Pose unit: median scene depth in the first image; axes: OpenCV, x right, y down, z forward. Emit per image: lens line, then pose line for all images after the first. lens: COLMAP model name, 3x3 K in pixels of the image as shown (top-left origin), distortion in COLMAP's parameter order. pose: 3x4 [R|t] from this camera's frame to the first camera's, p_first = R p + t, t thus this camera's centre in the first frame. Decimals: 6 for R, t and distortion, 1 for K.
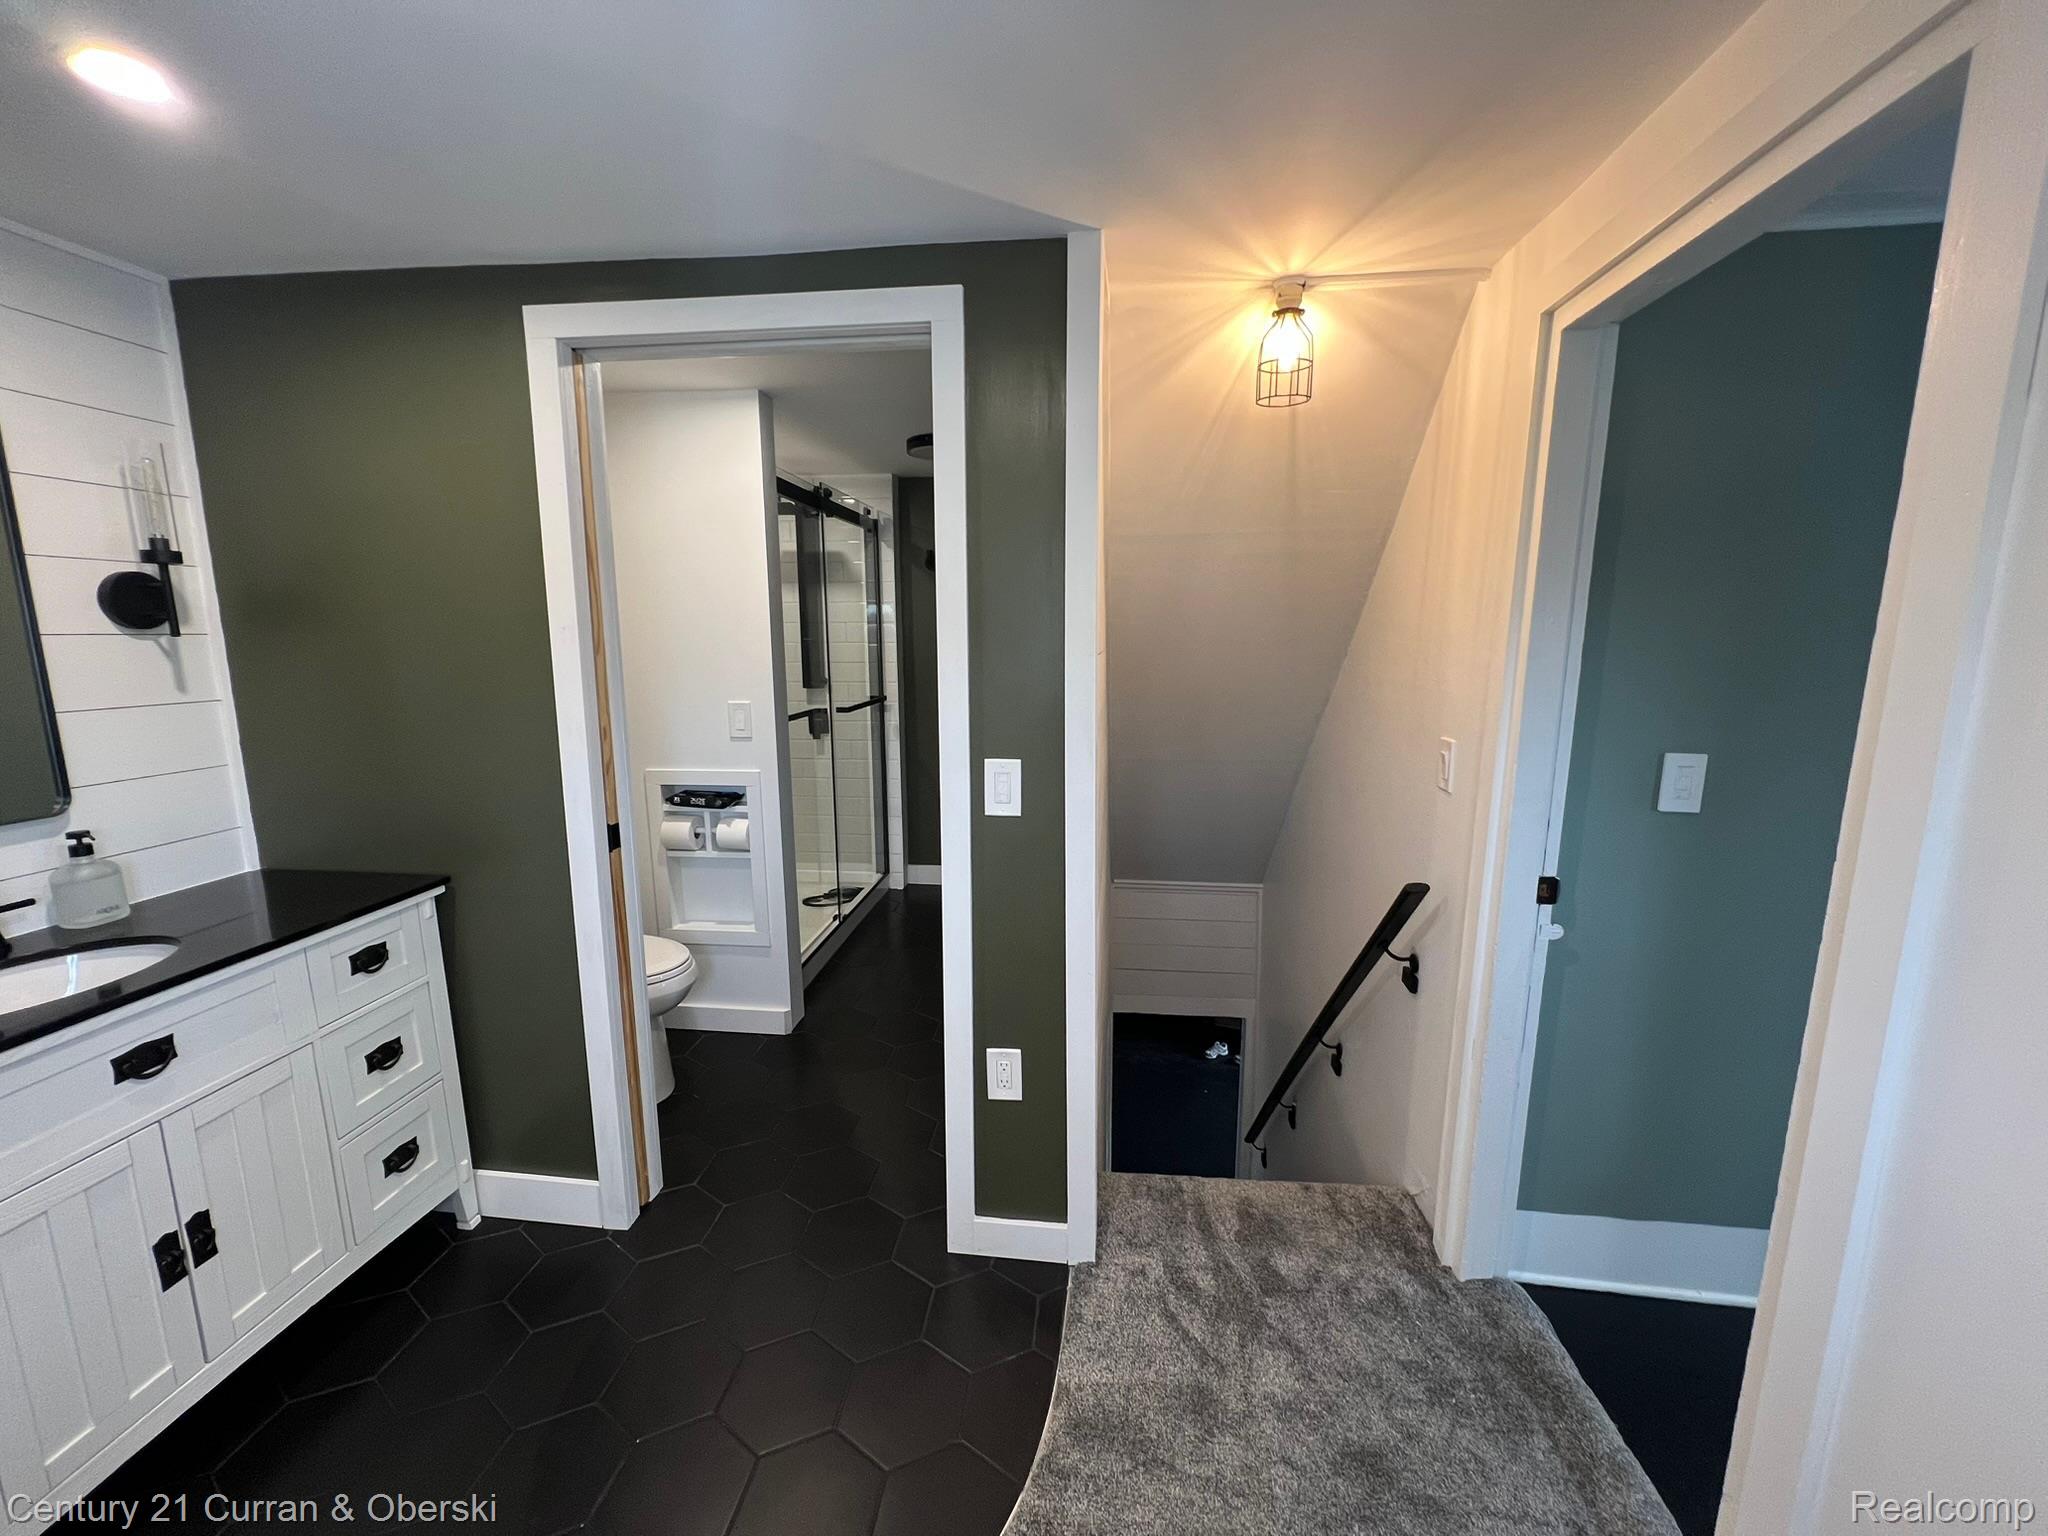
lens RADIAL K [[816.4, 0, 1017.6], [0, 816.4, 770.1], [0, 0, 1]] dist [0.001402, -0.000025]
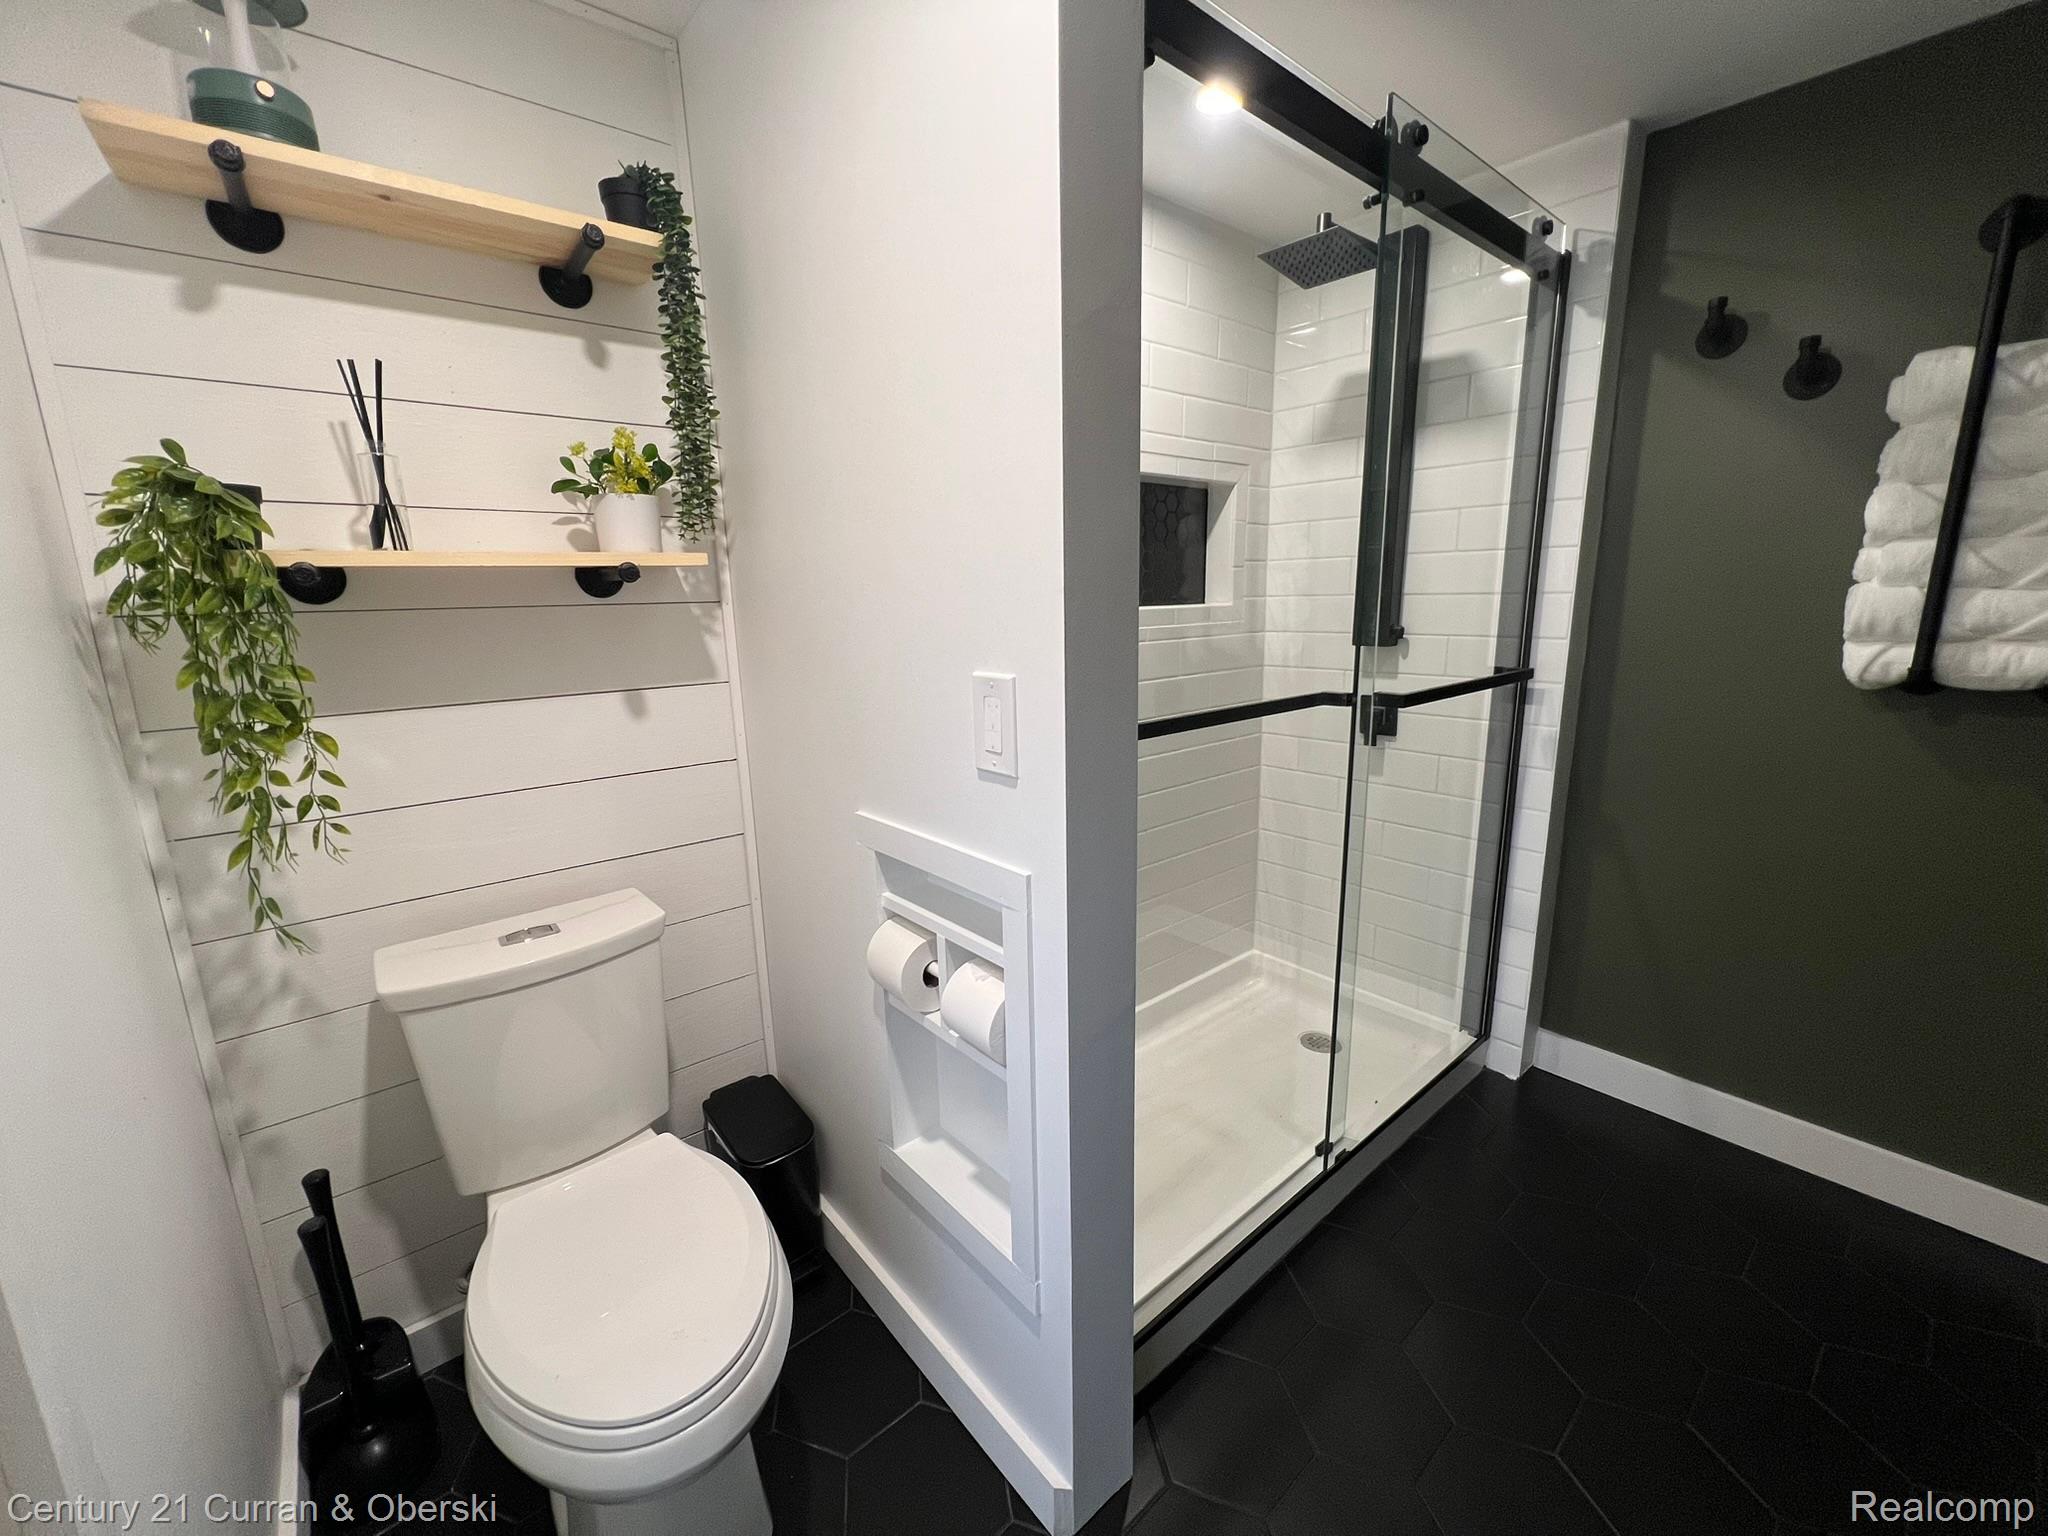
lens RADIAL K [[816.4, 0, 1014.4], [0, 816.4, 764.6], [0, 0, 1]] dist [0.001402, -0.000025]
pose [[0.723241, 0.128725, -0.678493, -0.056288], [-0.097788, 0.991664, 0.083903, -0.048425], [0.683638, 0.005666, 0.729799, 0.475824]]
